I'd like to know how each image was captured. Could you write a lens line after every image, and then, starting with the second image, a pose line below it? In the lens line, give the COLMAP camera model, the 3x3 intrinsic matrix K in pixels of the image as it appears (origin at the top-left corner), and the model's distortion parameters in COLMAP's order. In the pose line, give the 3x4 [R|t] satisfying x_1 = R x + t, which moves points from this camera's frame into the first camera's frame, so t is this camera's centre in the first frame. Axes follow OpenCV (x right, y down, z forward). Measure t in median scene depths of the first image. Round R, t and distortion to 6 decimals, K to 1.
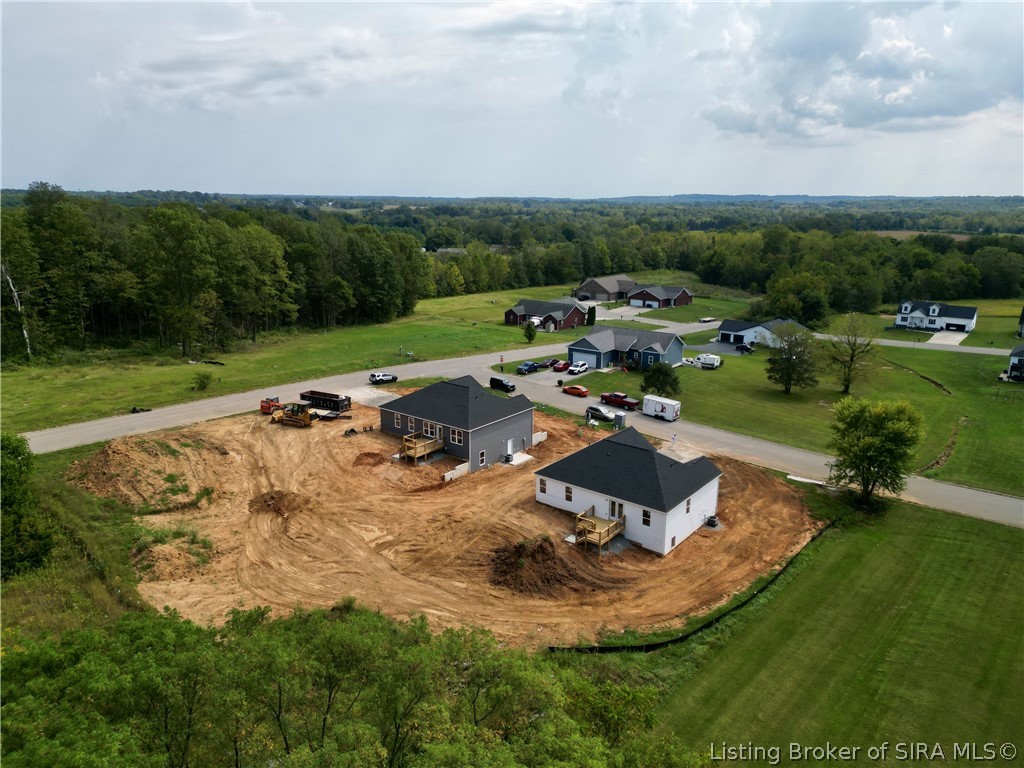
lens RADIAL K [[719.6, 0, 507.7], [0, 719.6, 382.8], [0, 0, 1]] dist [0.060354, -0.032328]
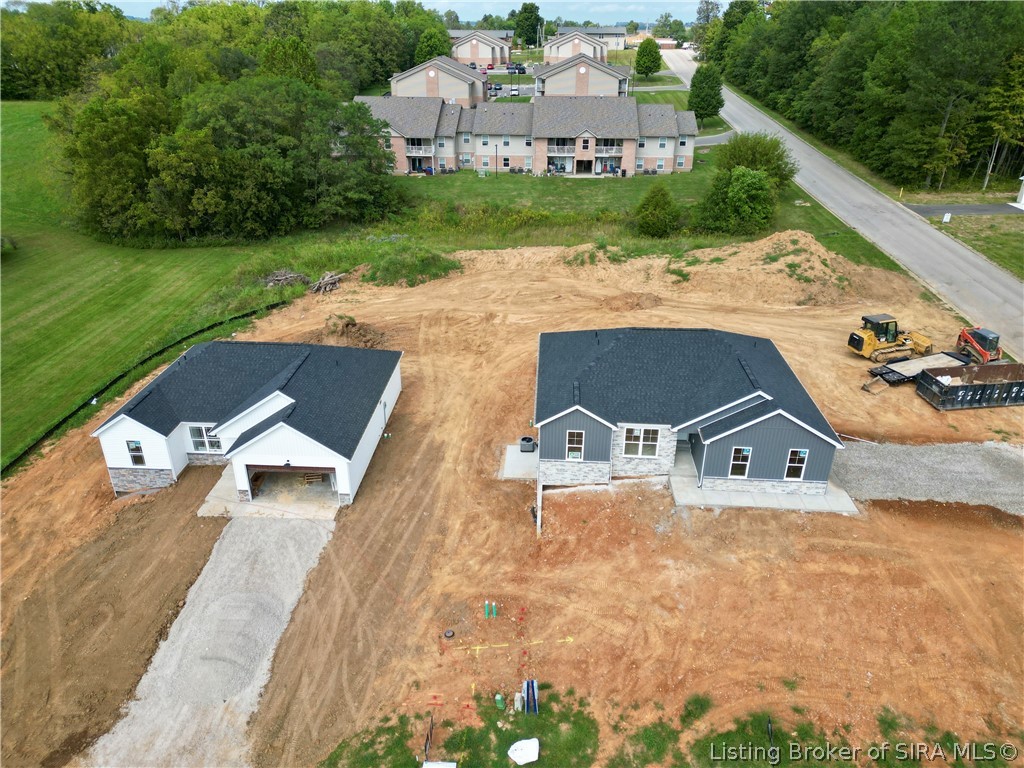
lens RADIAL K [[719.6, 0, 507.7], [0, 719.6, 387.4], [0, 0, 1]] dist [0.060354, -0.032328]
pose [[-0.823882, 0.241428, -0.512768, 0.329144], [-0.151408, 0.778096, 0.609625, -0.297625], [0.546163, 0.579896, -0.604505, 1.556543]]
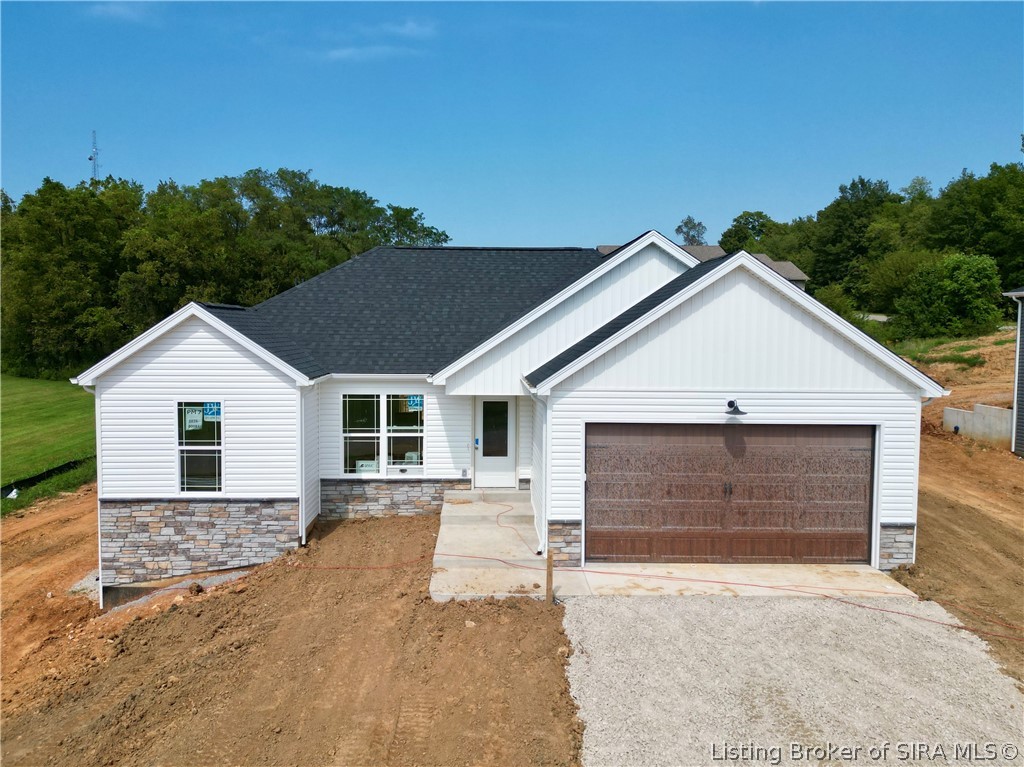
lens RADIAL K [[794.9, 0, 495.9], [0, 794.9, 374.0], [0, 0, 1]] dist [0.034127, 0.001971]
pose [[-0.772248, 0.025052, -0.634827, 0.360584], [-0.167491, 0.955845, 0.241467, 0.061028], [0.612846, 0.292800, -0.733953, 1.269753]]
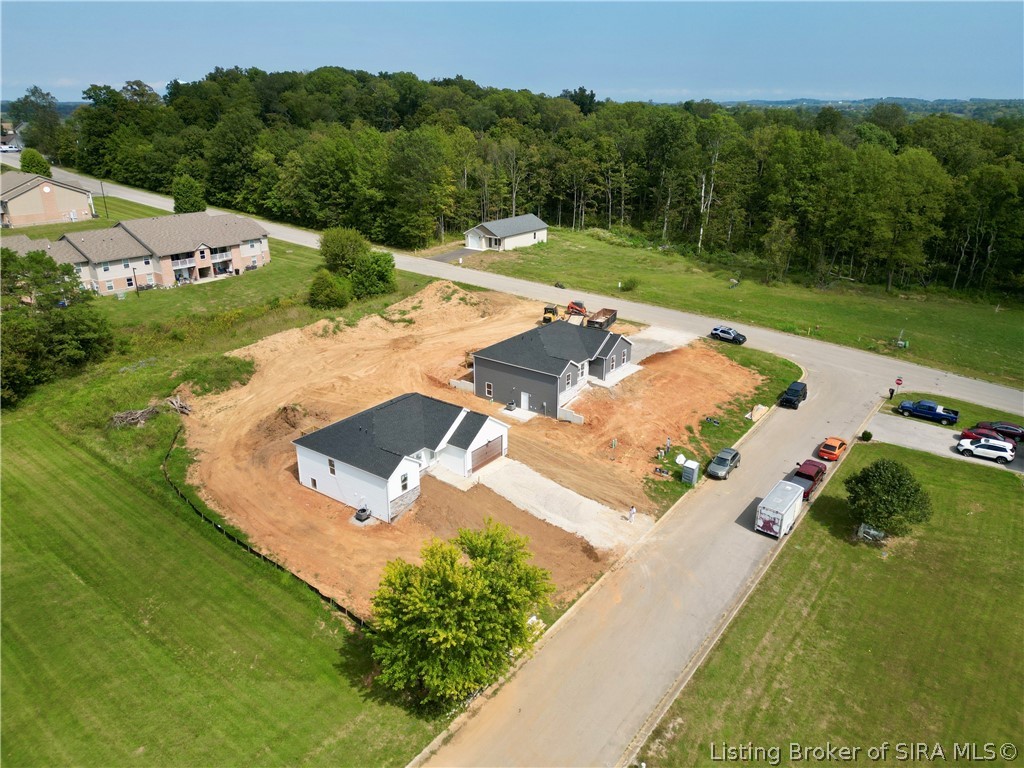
lens RADIAL K [[719.6, 0, 513.3], [0, 719.6, 380.0], [0, 0, 1]] dist [0.060354, -0.032328]
pose [[0.025810, 0.346755, -0.937600, 1.080620], [-0.248093, 0.910792, 0.330011, -0.298548], [0.968392, 0.224094, 0.109535, 1.076842]]
